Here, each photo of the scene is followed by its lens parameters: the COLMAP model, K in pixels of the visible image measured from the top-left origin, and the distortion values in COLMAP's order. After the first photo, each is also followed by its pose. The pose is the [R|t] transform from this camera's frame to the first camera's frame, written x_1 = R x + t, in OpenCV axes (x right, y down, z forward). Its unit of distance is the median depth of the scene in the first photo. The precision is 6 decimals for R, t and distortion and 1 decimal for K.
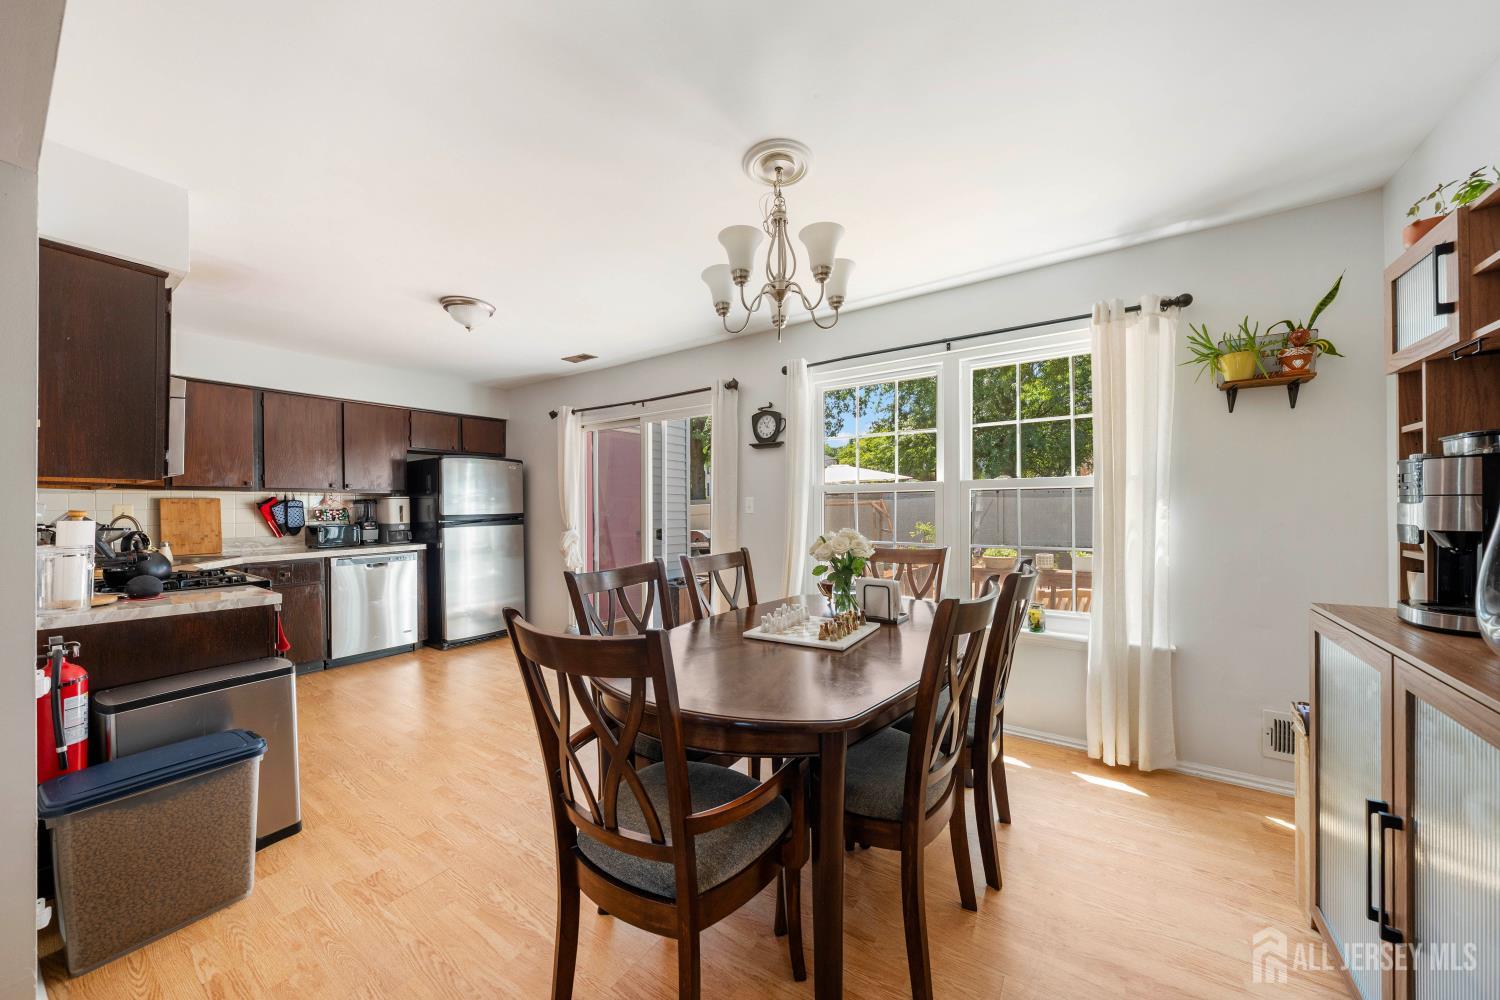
lens RADIAL K [[524.8, 0, 750.0], [0, 524.8, 500.0], [0, 0, 1]] dist [-0.000162, -0.000014]
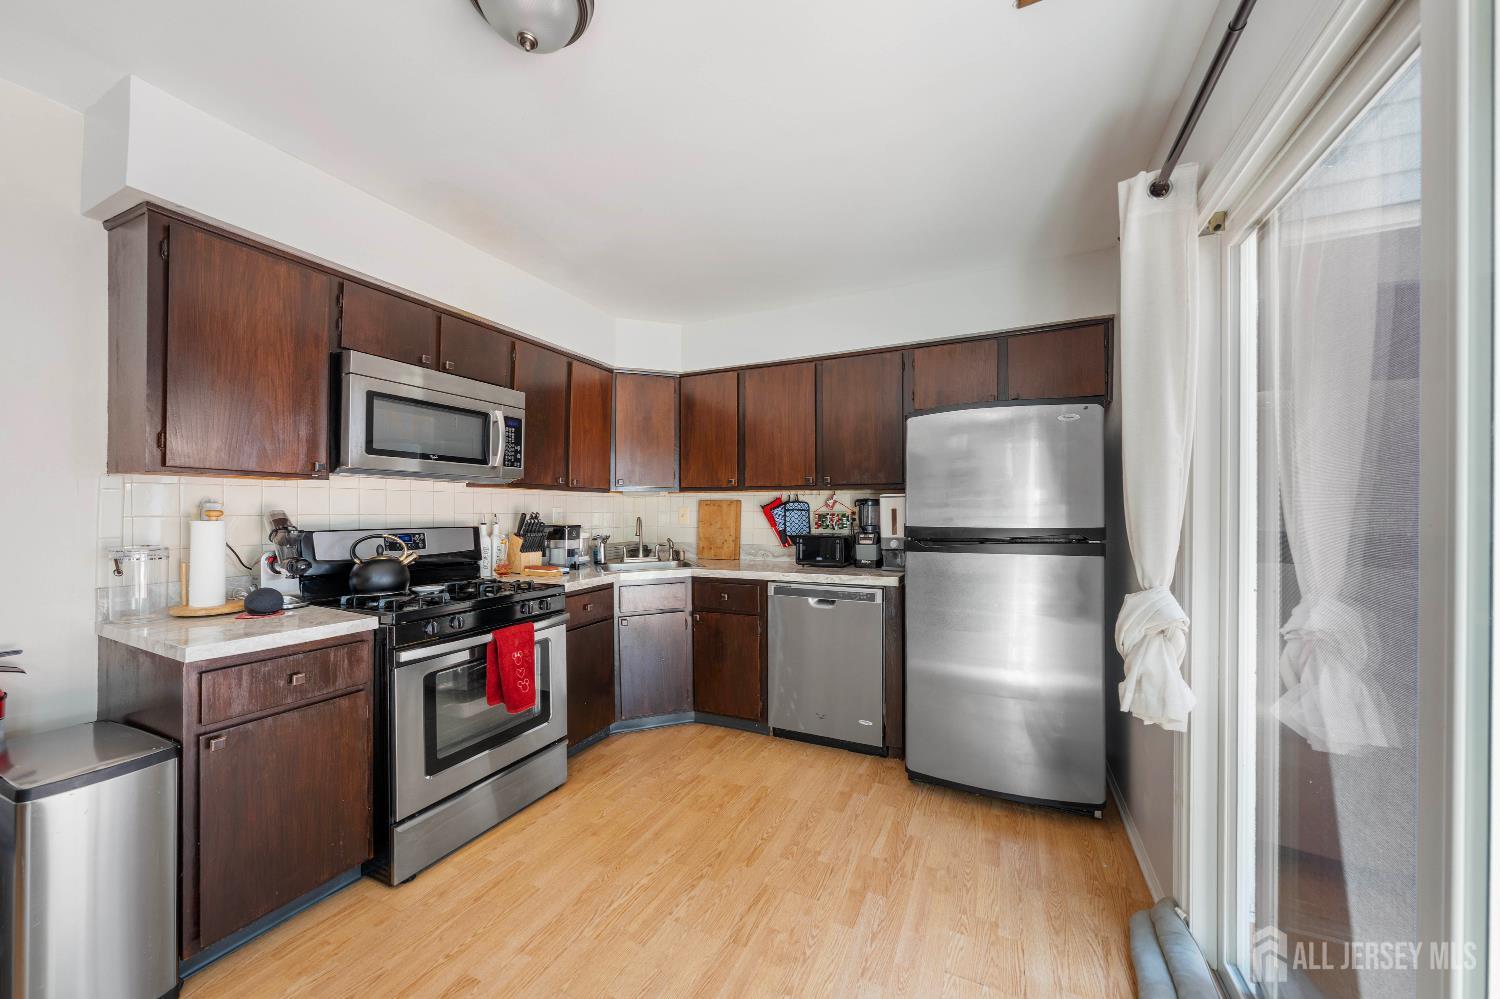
lens RADIAL K [[534.6, 0, 748.0], [0, 534.6, 514.8], [0, 0, 1]] dist [0.000371, 0.000072]
pose [[0.164763, 0.012024, -0.986260, -0.089274], [0.003739, 0.999911, 0.012815, 0.010529], [0.986326, -0.005799, 0.164704, 0.809067]]
